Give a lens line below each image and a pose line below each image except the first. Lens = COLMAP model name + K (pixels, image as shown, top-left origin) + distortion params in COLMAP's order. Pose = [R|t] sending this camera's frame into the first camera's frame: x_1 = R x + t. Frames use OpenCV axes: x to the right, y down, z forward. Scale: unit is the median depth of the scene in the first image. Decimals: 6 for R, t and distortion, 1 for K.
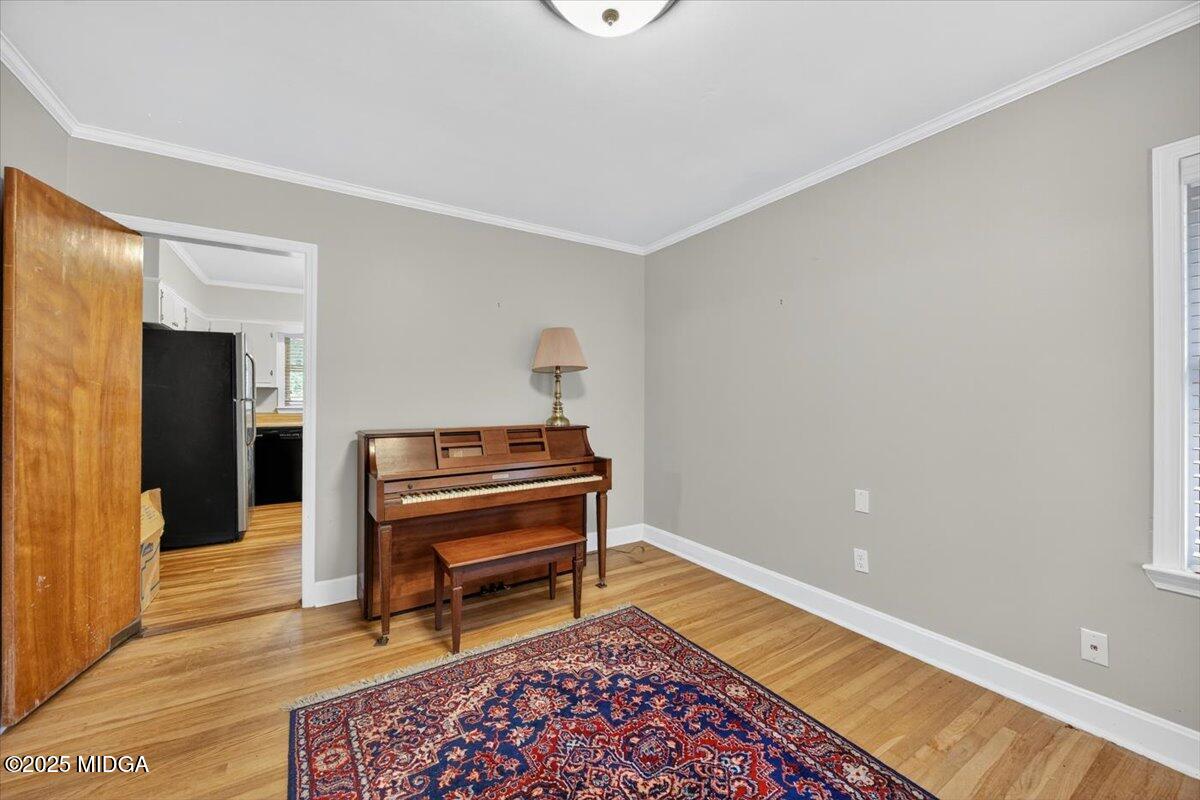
lens RADIAL K [[457.7, 0, 595.9], [0, 457.7, 400.7], [0, 0, 1]] dist [-0.001923, 0.000189]
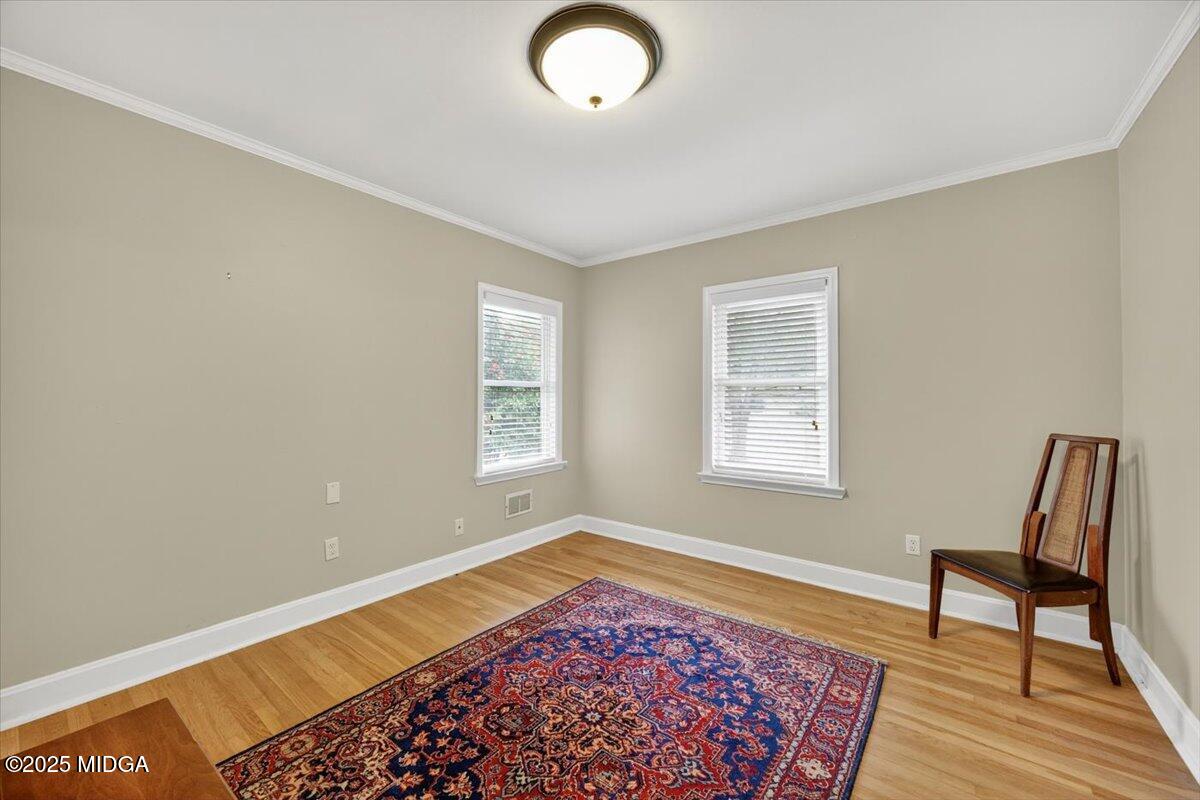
lens RADIAL K [[457.7, 0, 595.9], [0, 457.7, 400.7], [0, 0, 1]] dist [-0.001923, 0.000189]
pose [[-0.336934, -0.009407, 0.941481, -0.809833], [0.001763, 0.999942, 0.010622, -0.008764], [-0.941527, 0.005239, -0.336898, 0.993697]]
